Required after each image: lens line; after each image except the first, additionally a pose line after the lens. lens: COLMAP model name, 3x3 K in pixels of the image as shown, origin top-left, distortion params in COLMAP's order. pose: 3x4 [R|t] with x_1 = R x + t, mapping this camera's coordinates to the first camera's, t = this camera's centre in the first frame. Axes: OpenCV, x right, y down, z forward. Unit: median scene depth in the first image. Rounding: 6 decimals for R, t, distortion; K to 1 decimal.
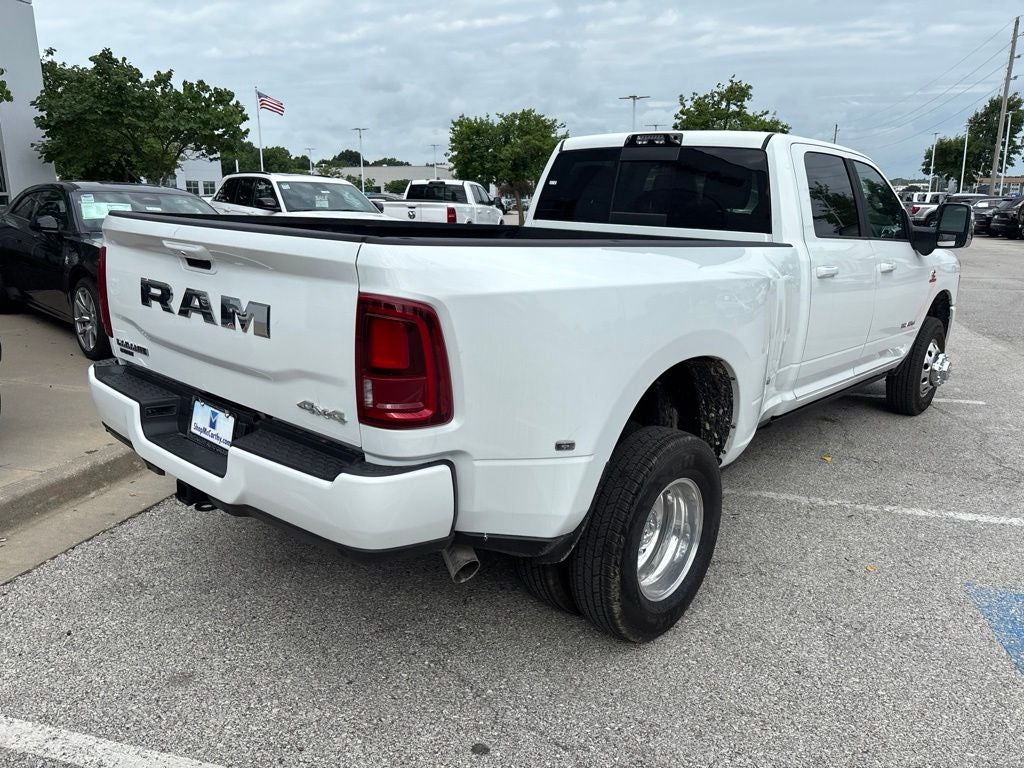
lens RADIAL K [[785.9, 0, 512.0], [0, 785.9, 384.0], [0, 0, 1]] dist [-0.004706, 0.003088]
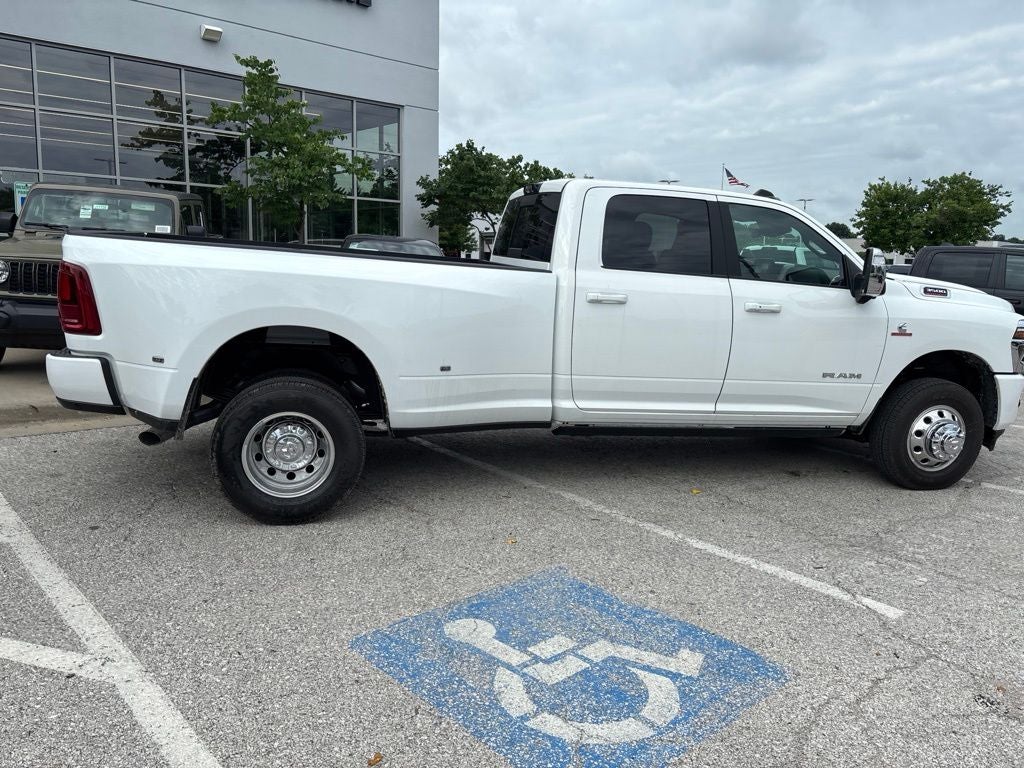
lens RADIAL K [[782.5, 0, 506.9], [0, 782.5, 378.8], [0, 0, 1]] dist [0.053322, -0.063184]
pose [[0.824163, 0.103481, -0.556818, 0.874813], [-0.156159, 0.986575, -0.047787, 0.044339], [0.544398, 0.126337, 0.829258, 0.004120]]
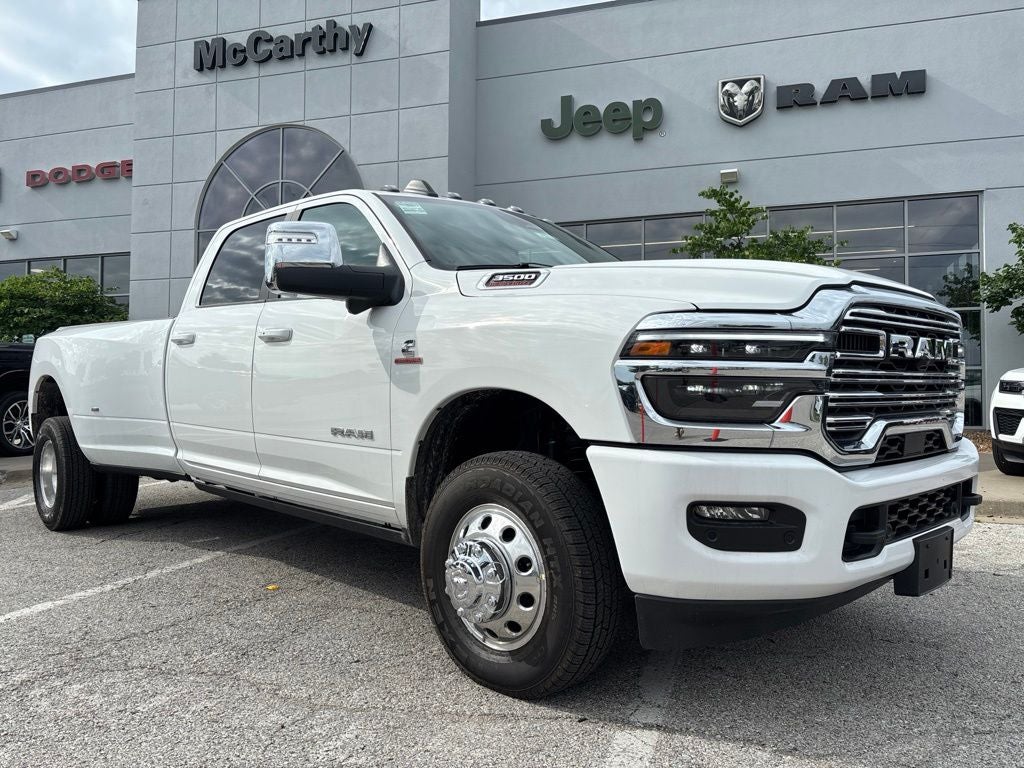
lens RADIAL K [[778.9, 0, 509.5], [0, 778.9, 374.7], [0, 0, 1]] dist [0.054899, -0.066031]
pose [[-0.082295, -0.048954, -0.995405, 1.341034], [-0.236551, 0.971209, -0.028207, -0.161973], [0.968128, 0.233143, -0.091506, 1.449150]]
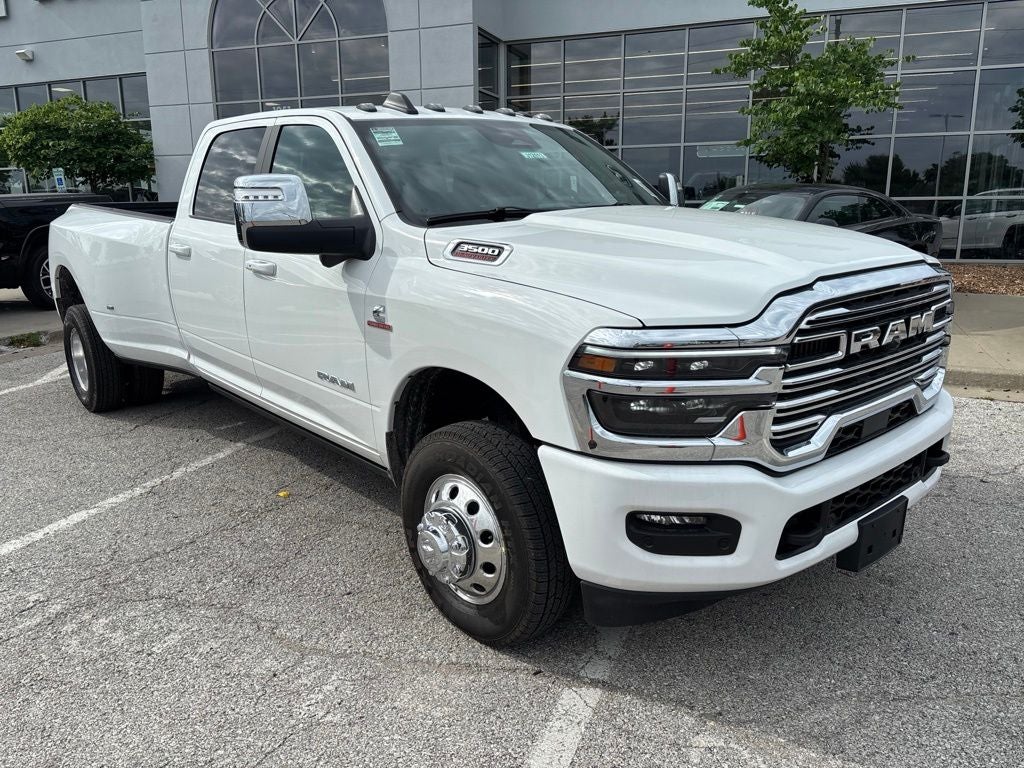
lens RADIAL K [[782.5, 0, 506.9], [0, 782.5, 378.8], [0, 0, 1]] dist [0.053322, -0.063184]
pose [[-0.141642, 0.201132, -0.969270, 1.334341], [-0.222694, 0.947569, 0.229172, -0.304735], [0.964544, 0.248311, -0.089424, 1.478445]]
